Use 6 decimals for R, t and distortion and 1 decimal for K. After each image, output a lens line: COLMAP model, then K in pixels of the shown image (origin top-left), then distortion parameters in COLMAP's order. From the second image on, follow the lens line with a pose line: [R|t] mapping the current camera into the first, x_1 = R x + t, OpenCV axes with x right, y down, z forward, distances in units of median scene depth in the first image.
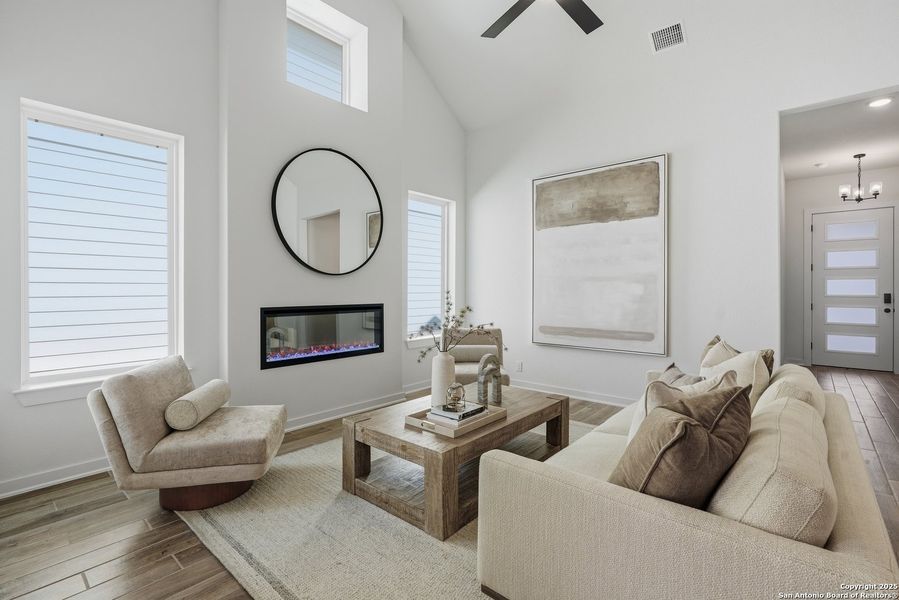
lens RADIAL K [[420.1, 0, 450.3], [0, 420.1, 291.3], [0, 0, 1]] dist [-0.001288, 0.000183]
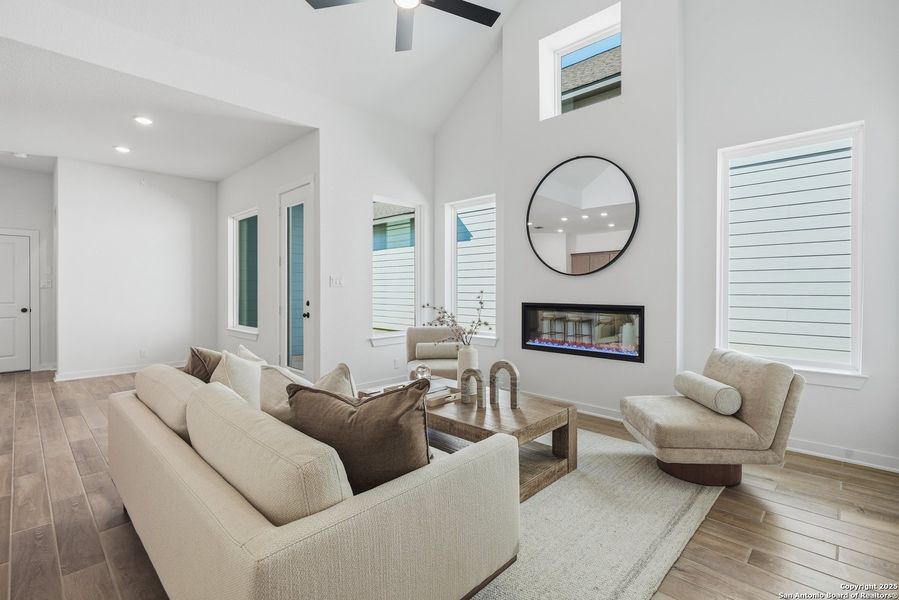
lens RADIAL K [[420.1, 0, 450.3], [0, 420.1, 291.3], [0, 0, 1]] dist [-0.001288, 0.000183]
pose [[-0.048668, 0.007936, -0.998783, 0.032614], [-0.006893, 0.999942, 0.008281, -0.000237], [0.998791, 0.007288, -0.048610, 0.030162]]
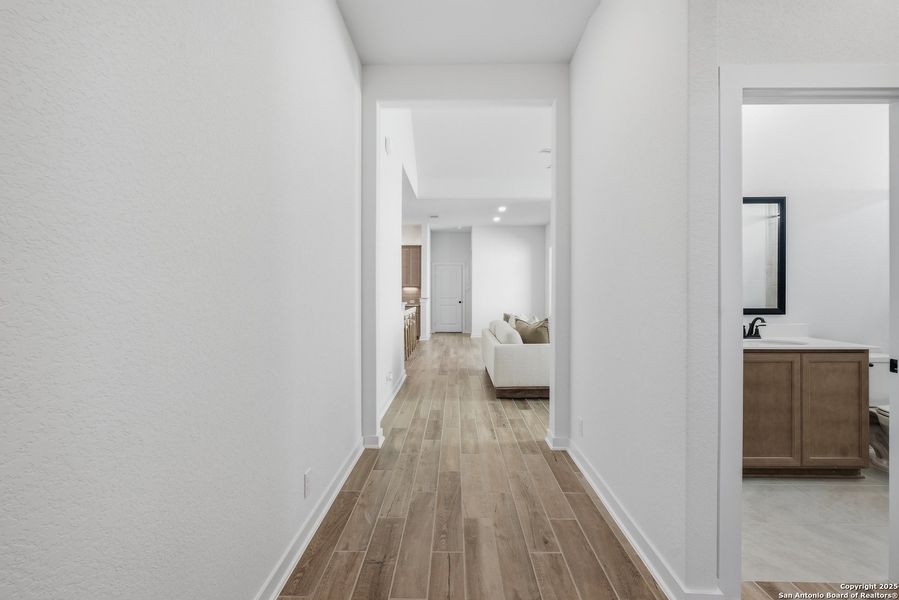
lens RADIAL K [[420.1, 0, 450.3], [0, 420.1, 291.3], [0, 0, 1]] dist [-0.001288, 0.000183]
pose [[-0.757971, 0.001104, -0.652288, 0.114152], [-0.002920, 0.999983, 0.005086, -0.000649], [0.652282, 0.005760, -0.757955, 0.118734]]
